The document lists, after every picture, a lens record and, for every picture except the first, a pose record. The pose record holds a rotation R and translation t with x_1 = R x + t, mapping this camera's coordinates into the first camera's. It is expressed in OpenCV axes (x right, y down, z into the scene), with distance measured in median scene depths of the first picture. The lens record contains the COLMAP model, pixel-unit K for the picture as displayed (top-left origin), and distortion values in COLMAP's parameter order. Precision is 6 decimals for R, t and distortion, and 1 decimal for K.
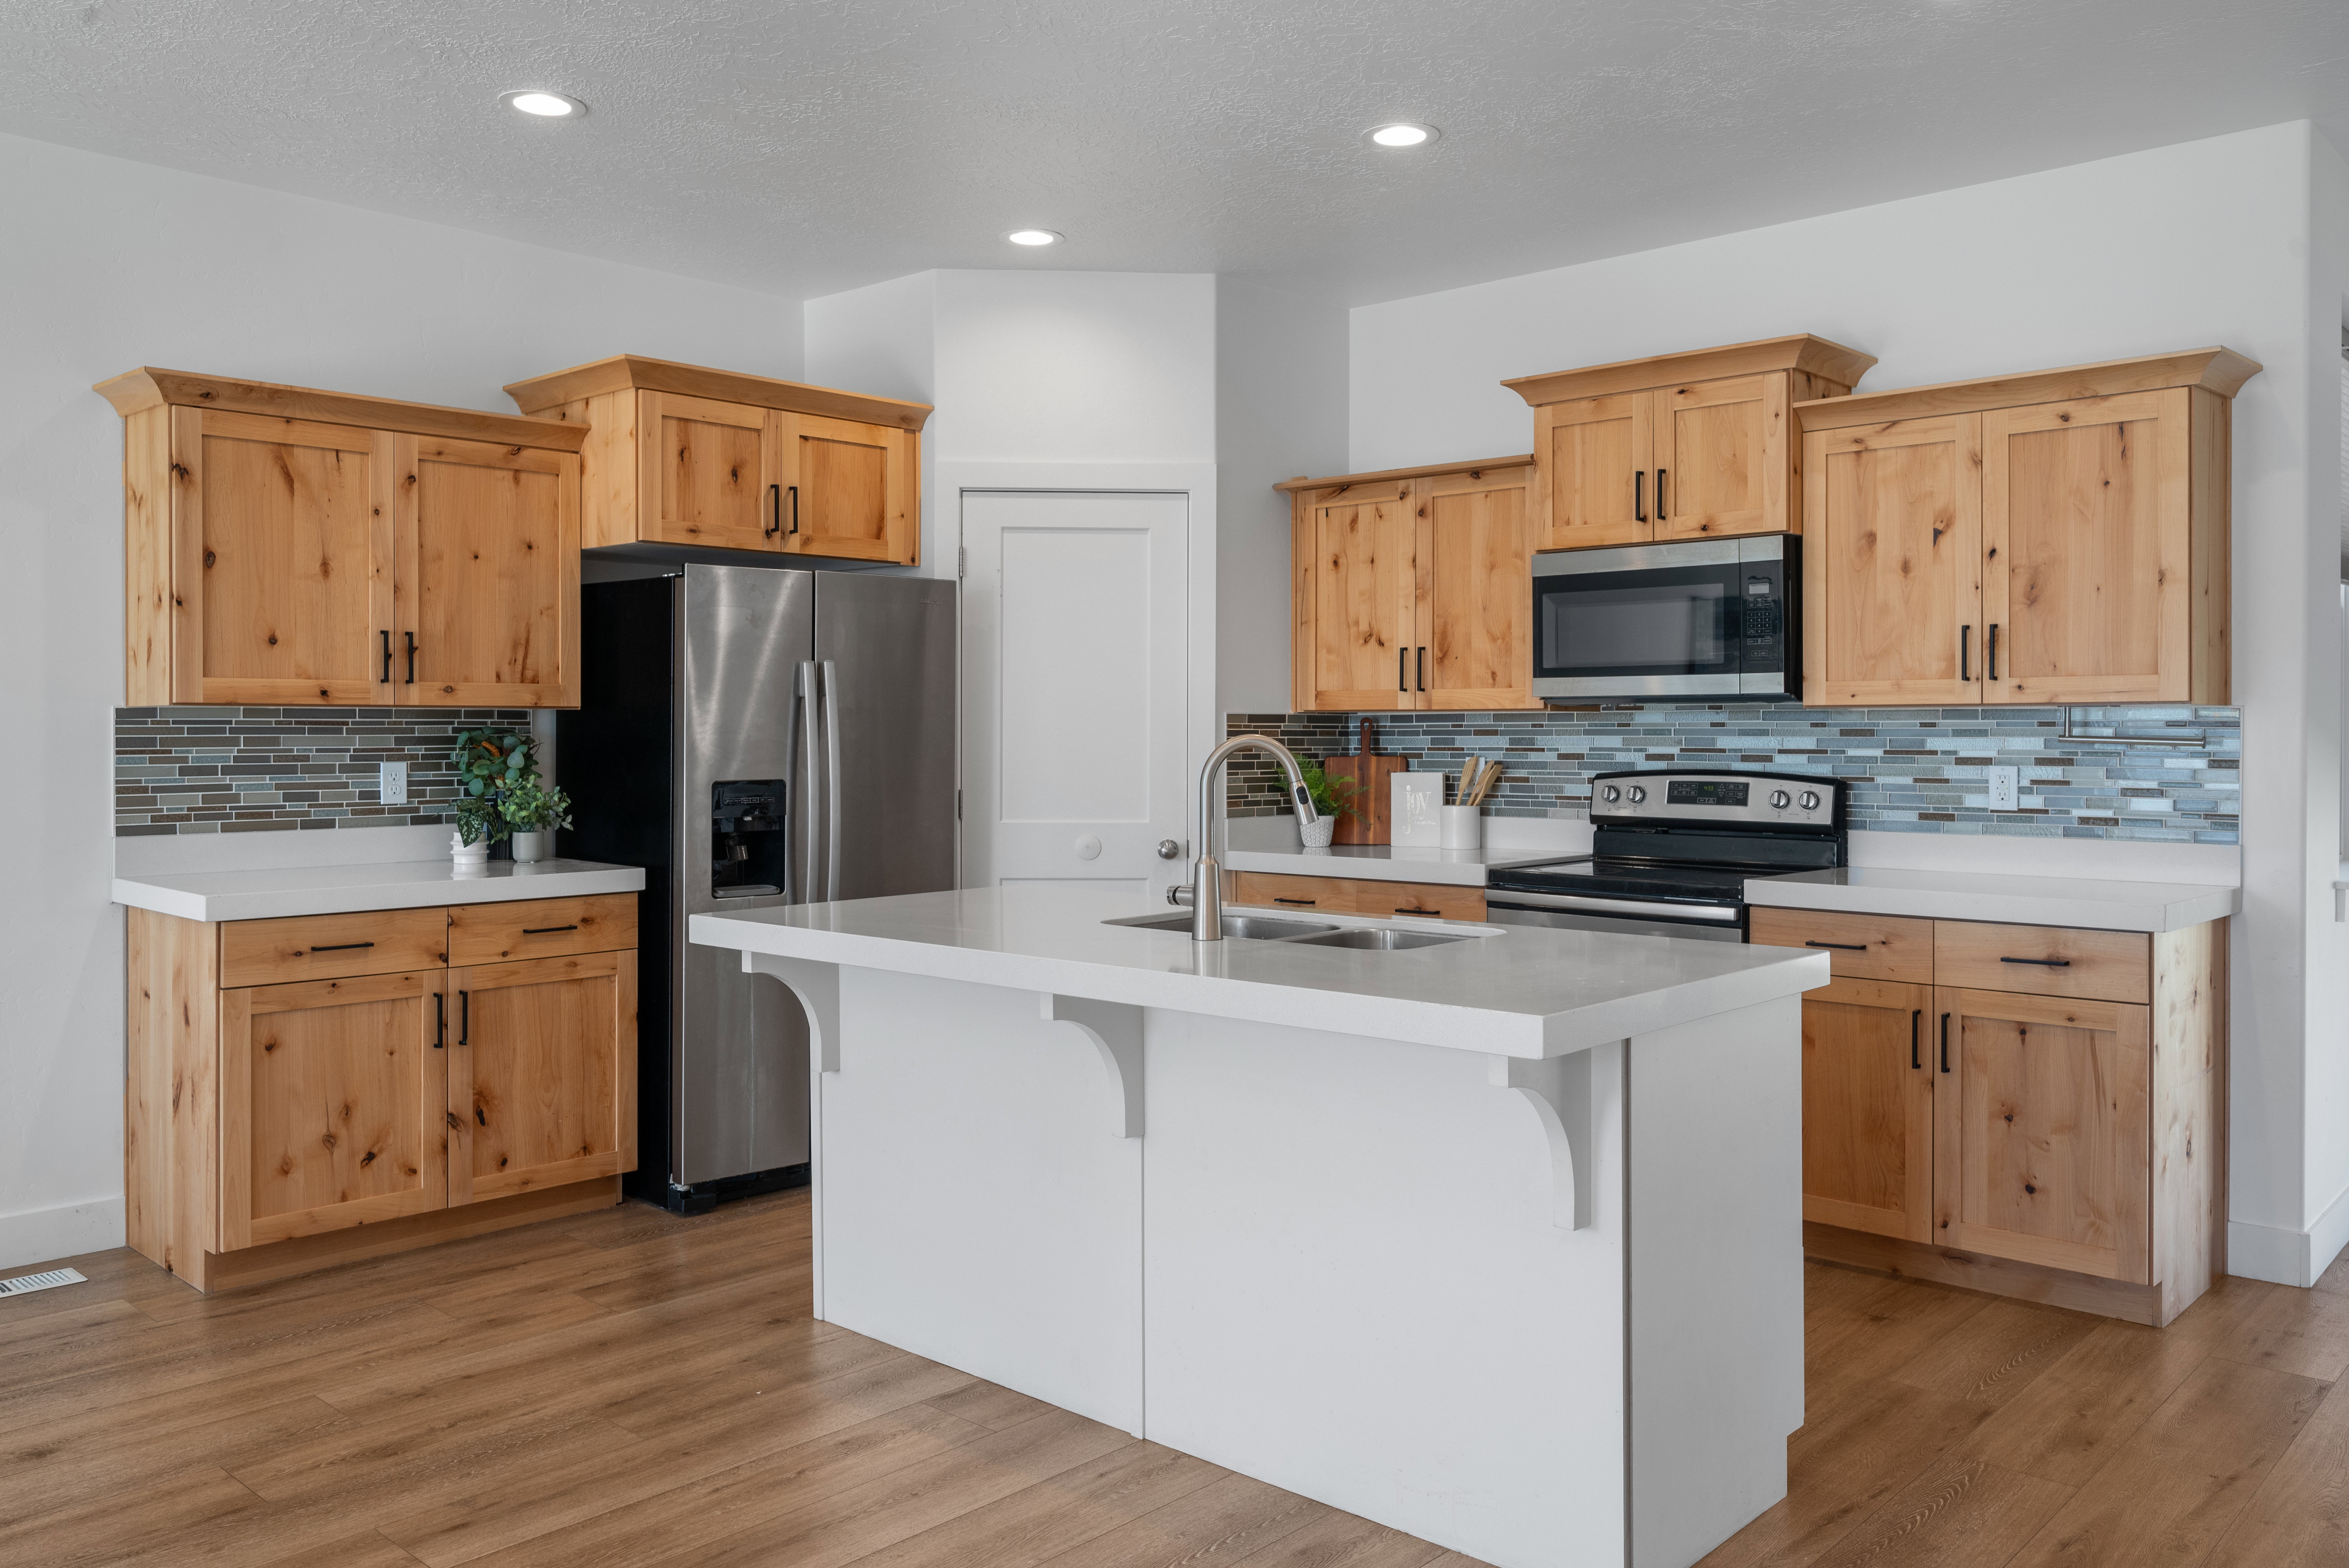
lens RADIAL K [[1857.2, 0, 1195.0], [0, 1857.2, 737.8], [0, 0, 1]] dist [0.002640, -0.001383]
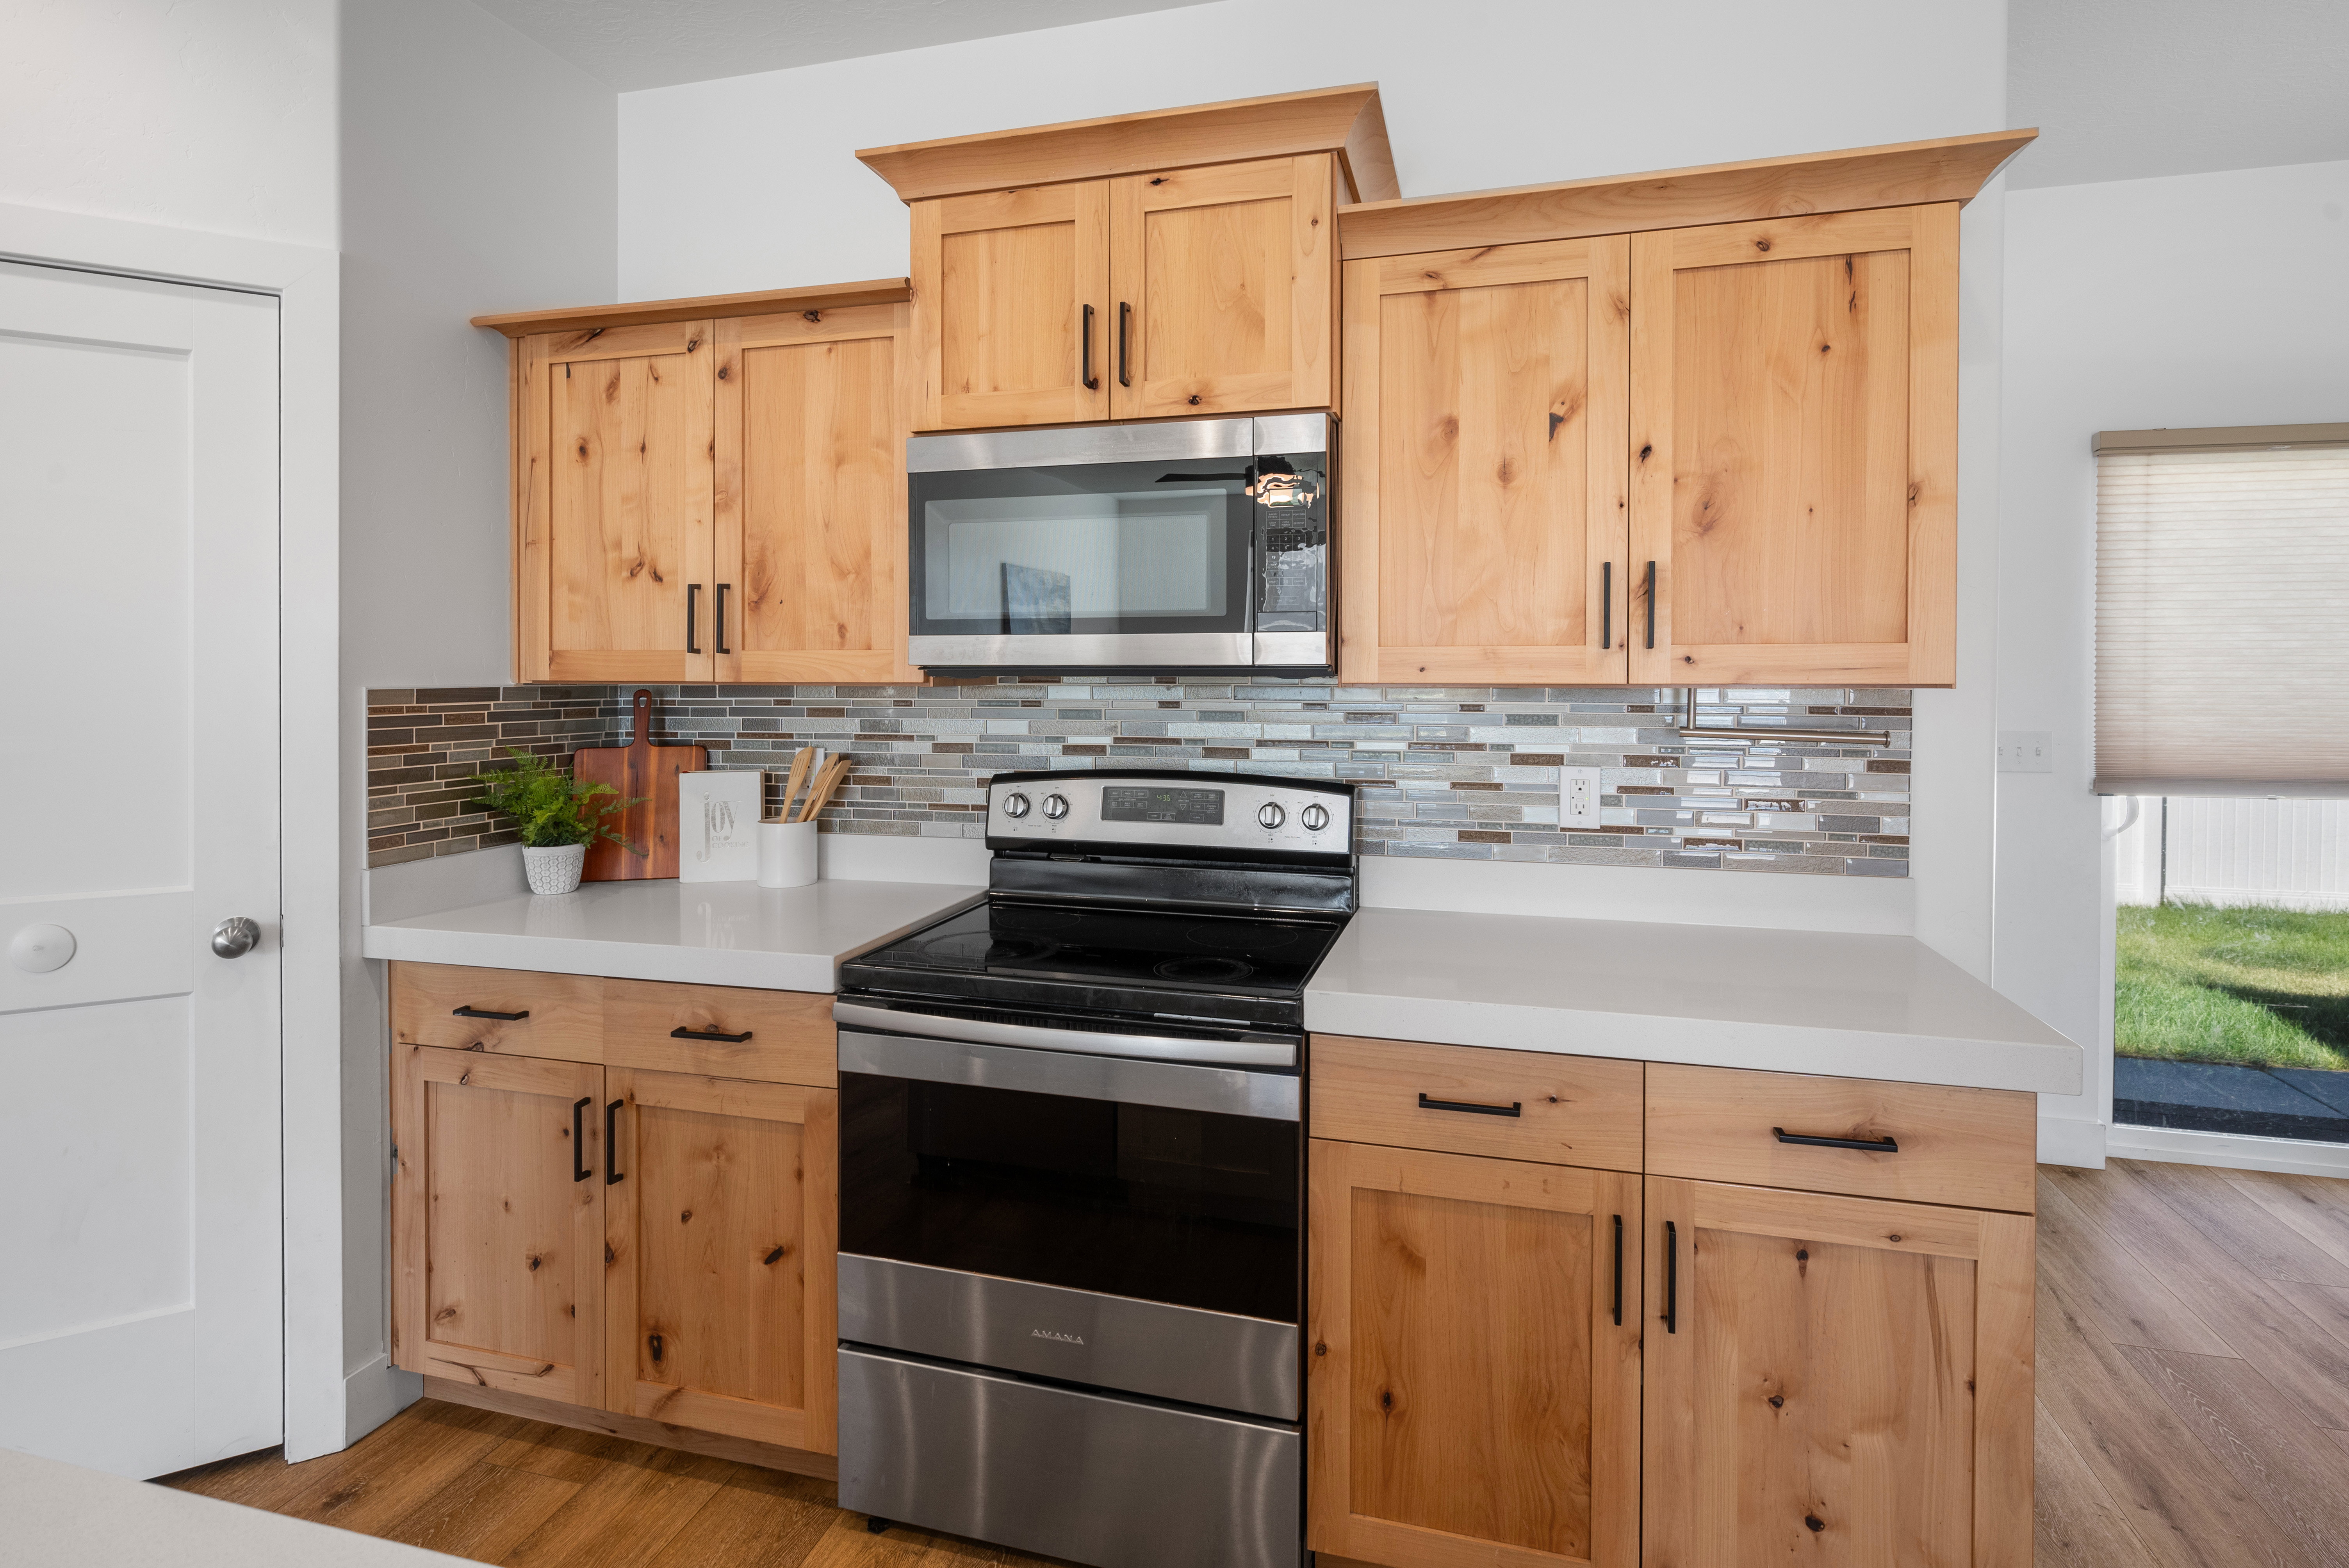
lens RADIAL K [[1153.9, 0, 1178.9], [0, 1153.9, 681.0], [0, 0, 1]] dist [0.003946, -0.001498]
pose [[0.890847, -0.003802, 0.454287, 0.092331], [0.001038, 0.999979, 0.006333, -0.020471], [-0.454302, -0.005170, 0.890833, 0.656790]]
